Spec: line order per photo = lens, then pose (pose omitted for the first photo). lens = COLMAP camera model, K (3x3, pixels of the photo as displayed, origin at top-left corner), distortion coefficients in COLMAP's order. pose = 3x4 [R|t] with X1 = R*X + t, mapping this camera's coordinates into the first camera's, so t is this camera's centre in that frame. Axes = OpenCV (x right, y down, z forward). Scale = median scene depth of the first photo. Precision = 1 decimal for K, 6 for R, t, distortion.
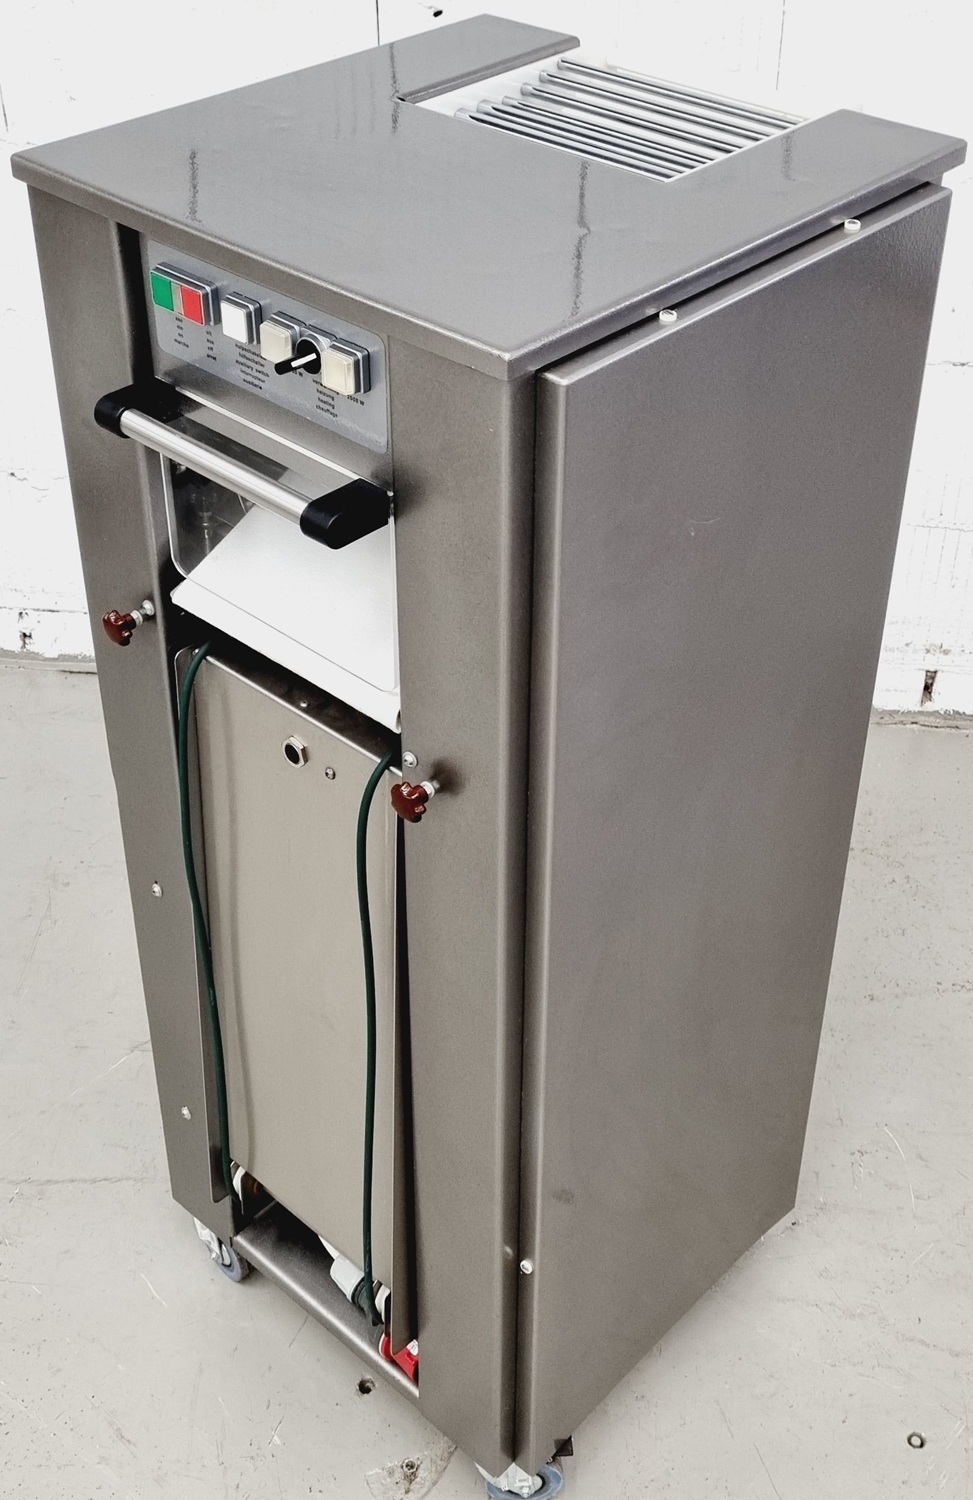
lens RADIAL K [[1835.8, 0, 491.1], [0, 1835.8, 734.3], [0, 0, 1]] dist [-0.028157, 0.000000]
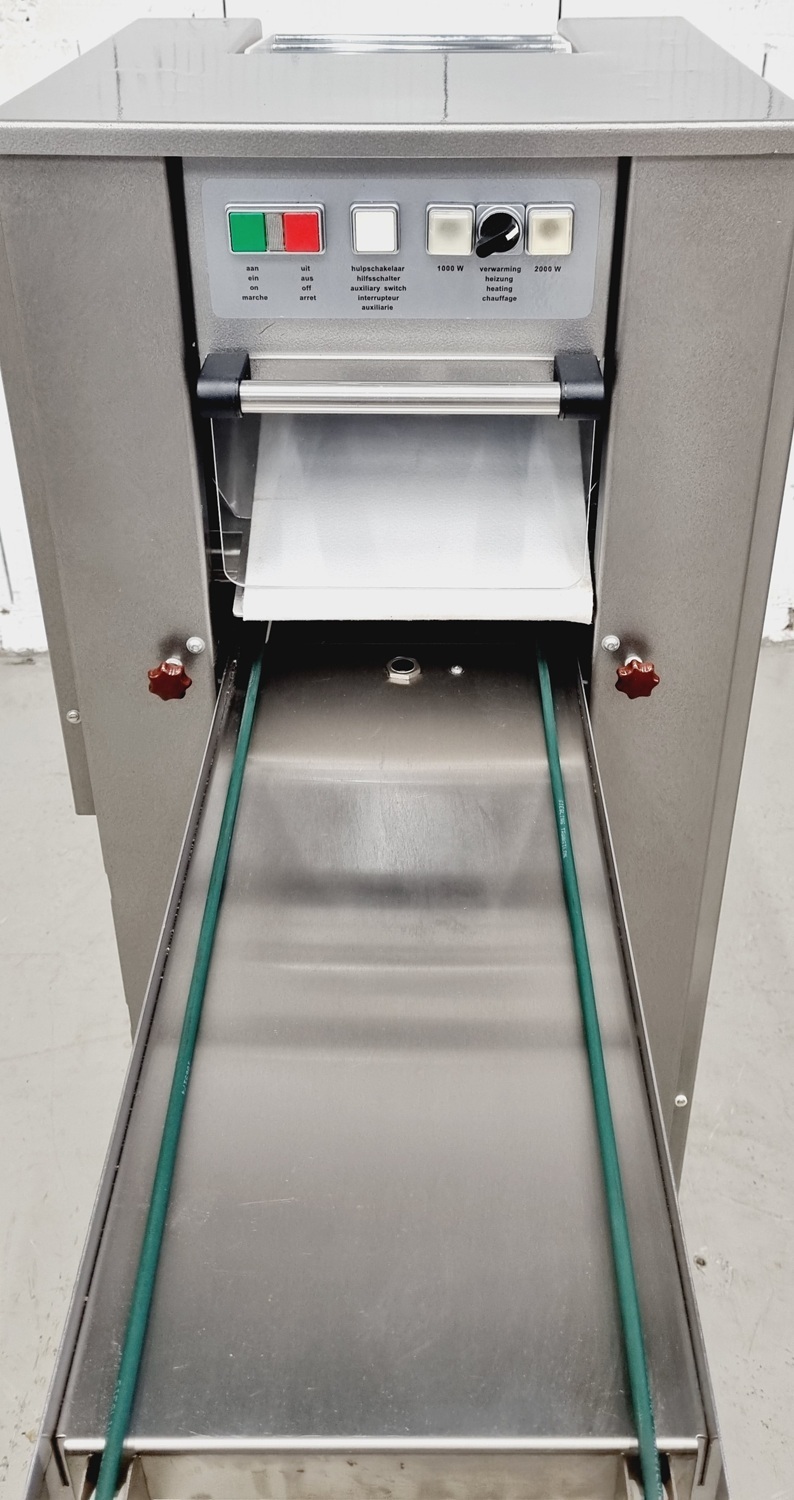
lens RADIAL K [[1367.0, 0, 408.1], [0, 1367.0, 742.9], [0, 0, 1]] dist [-0.021517, 0.000000]
pose [[0.754572, -0.382672, 0.533089, -0.547455], [0.403233, 0.911290, 0.083393, -0.043669], [-0.517710, 0.152033, 0.841939, 0.444053]]
